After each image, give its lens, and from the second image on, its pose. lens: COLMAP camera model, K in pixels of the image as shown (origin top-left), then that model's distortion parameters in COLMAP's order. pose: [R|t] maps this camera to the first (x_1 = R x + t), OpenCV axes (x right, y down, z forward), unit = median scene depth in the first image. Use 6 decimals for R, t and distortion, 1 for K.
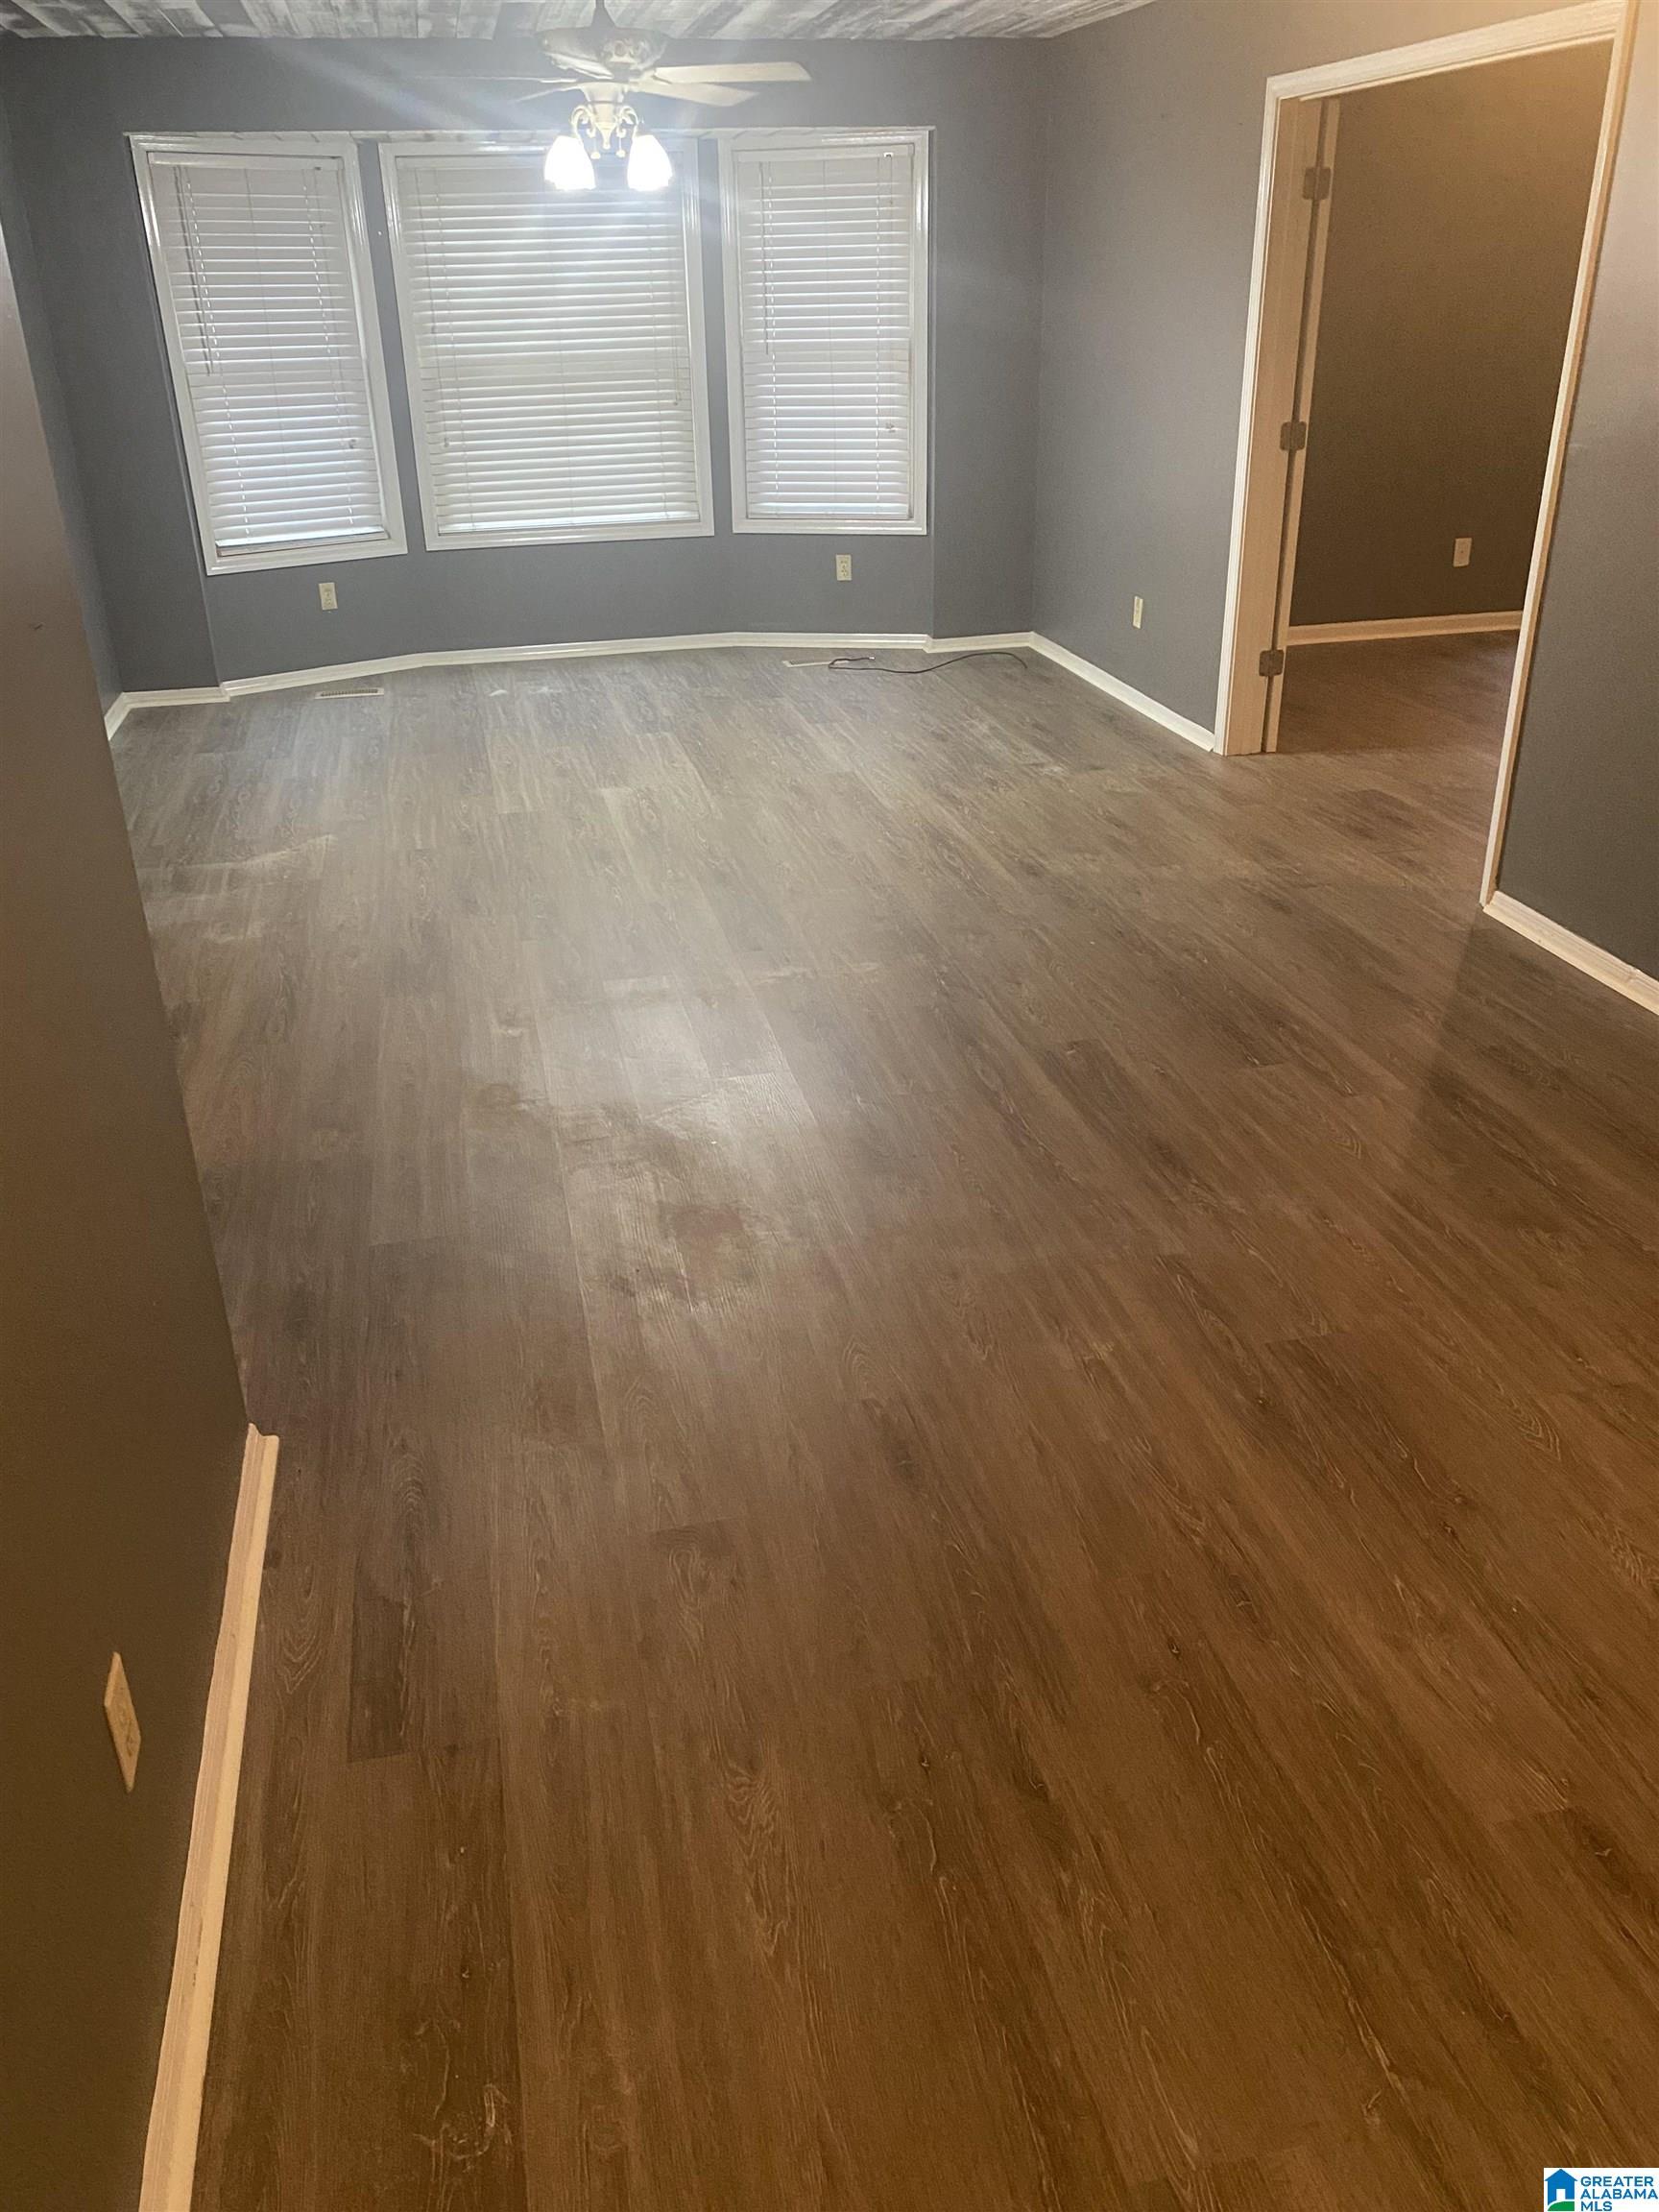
lens RADIAL K [[1674.4, 0, 830.9], [0, 1674.4, 1098.1], [0, 0, 1]] dist [0.008296, -0.000964]
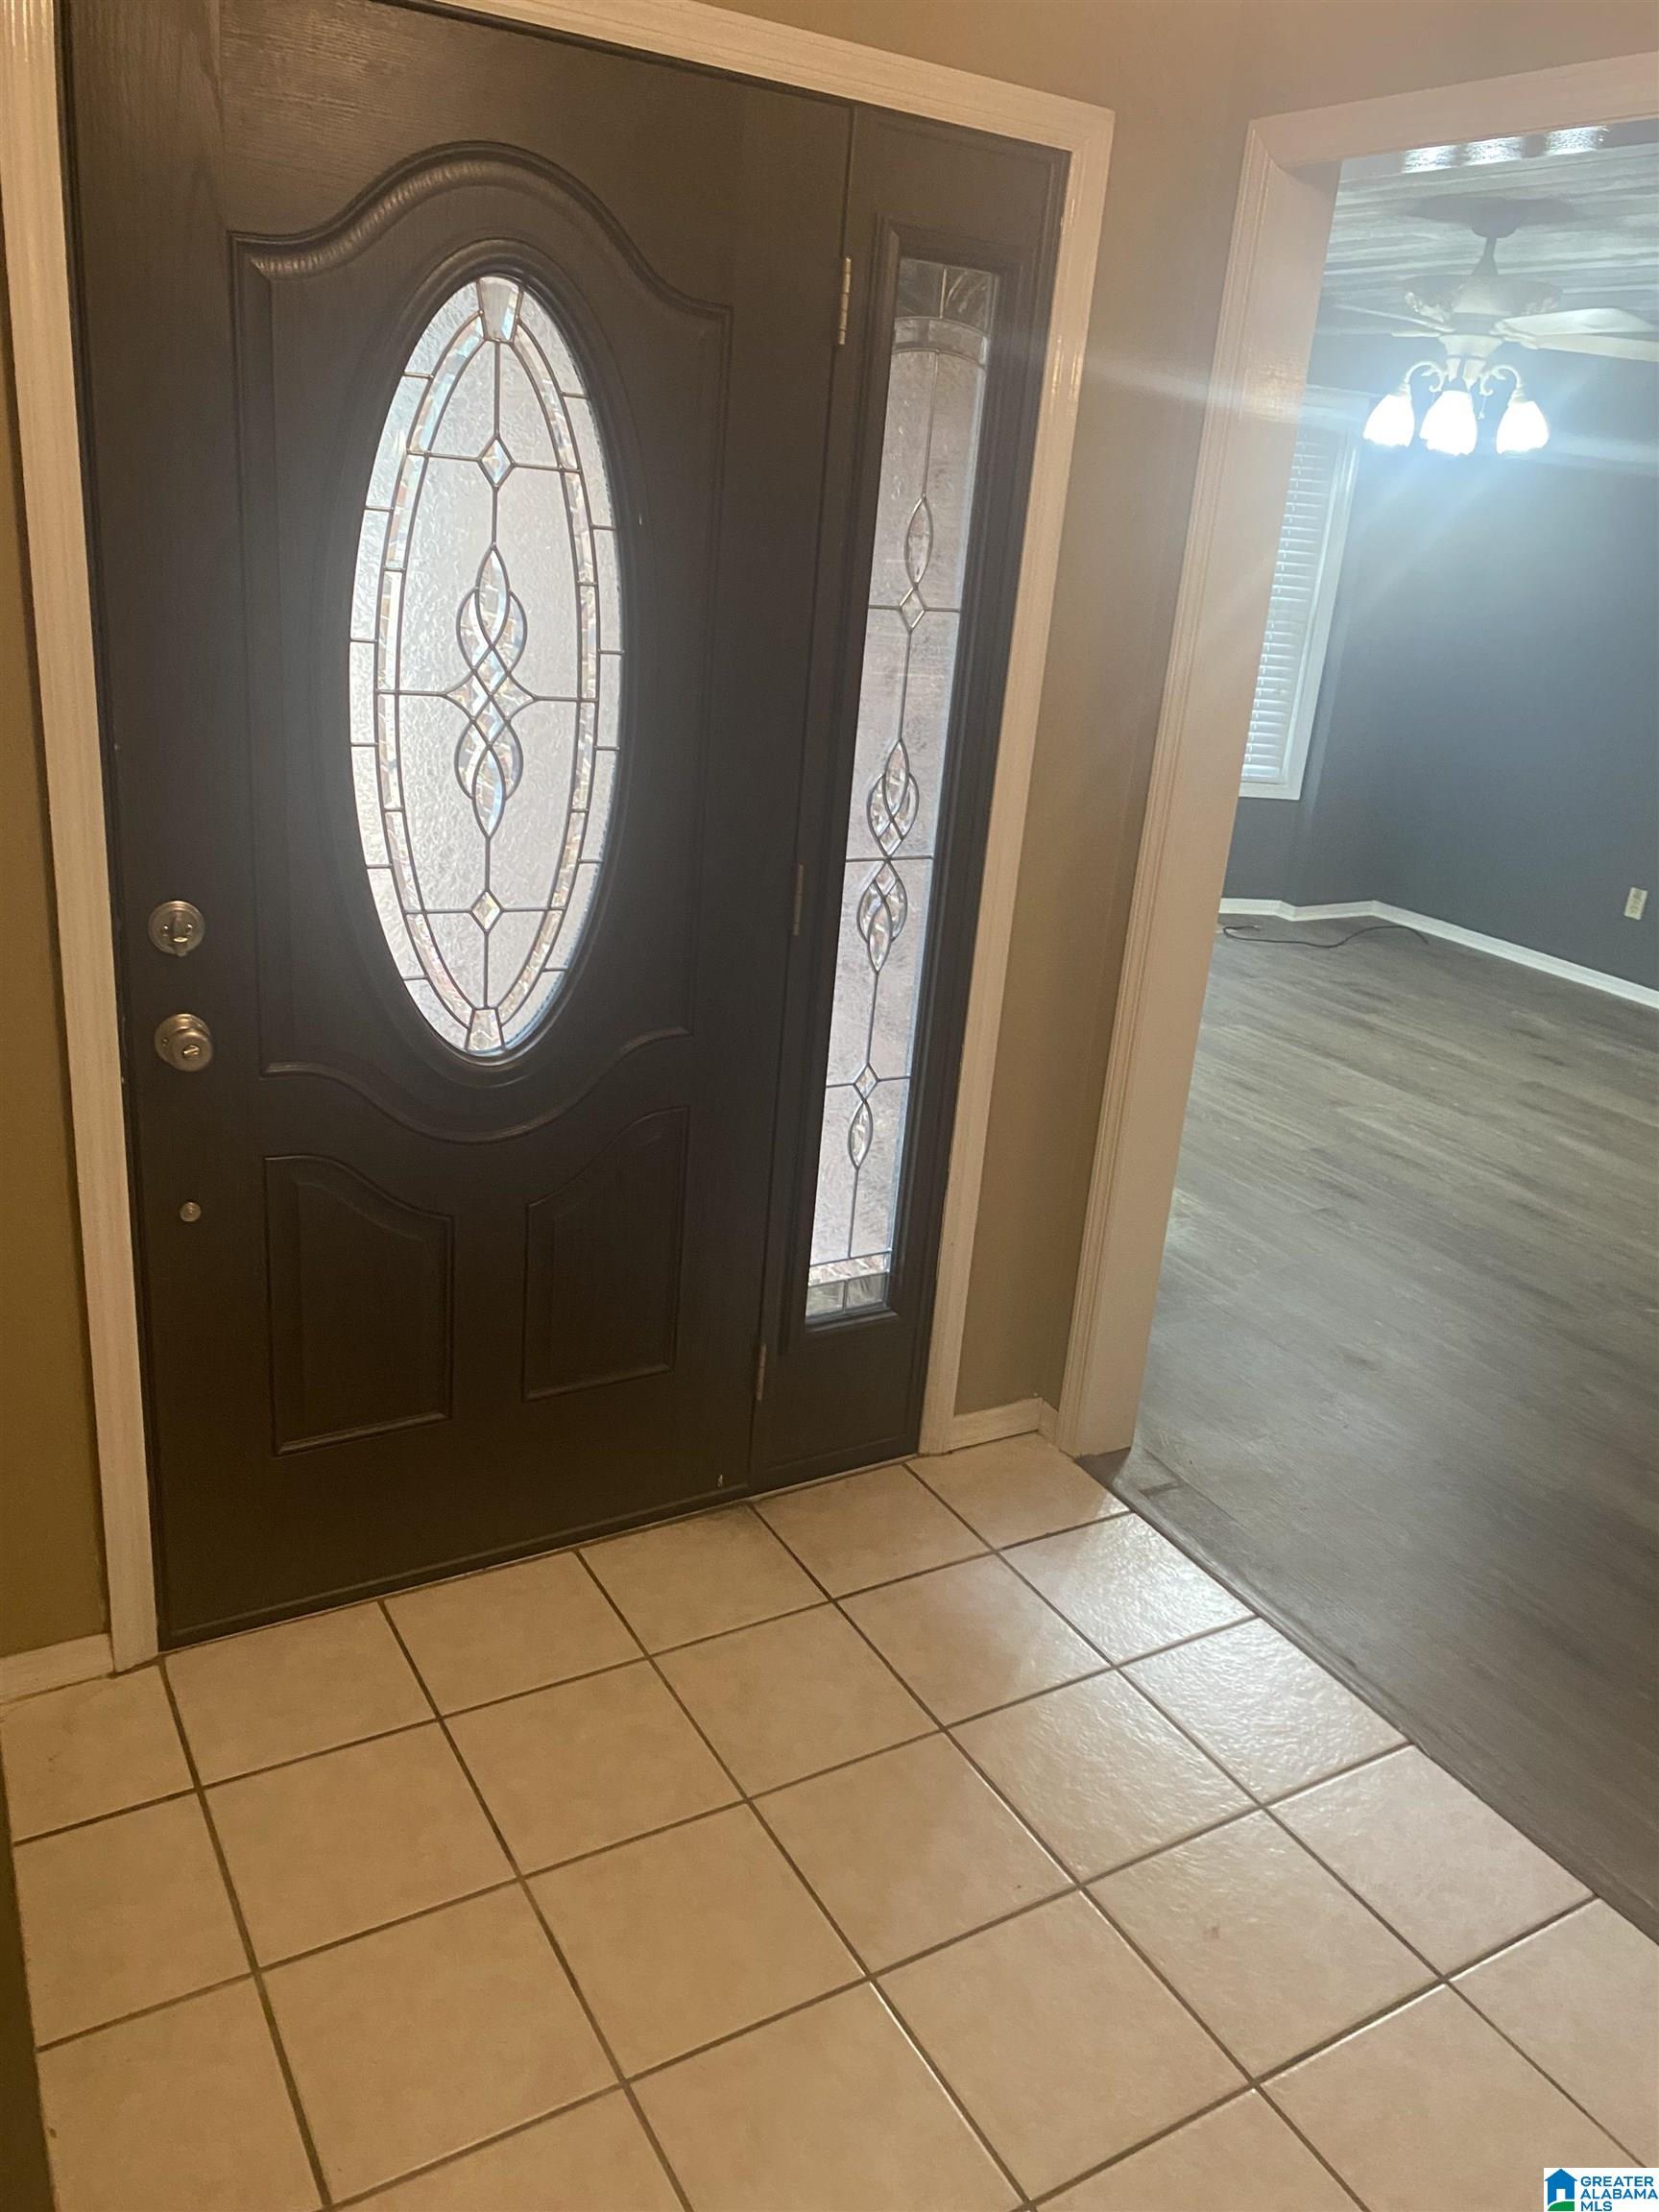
lens RADIAL K [[1674.4, 0, 827.7], [0, 1674.4, 1112.3], [0, 0, 1]] dist [0.008296, -0.000964]
pose [[0.948794, -0.021124, 0.315189, -0.658156], [0.051231, 0.994843, -0.087542, -0.124132], [-0.311714, 0.099207, 0.944983, 0.283094]]
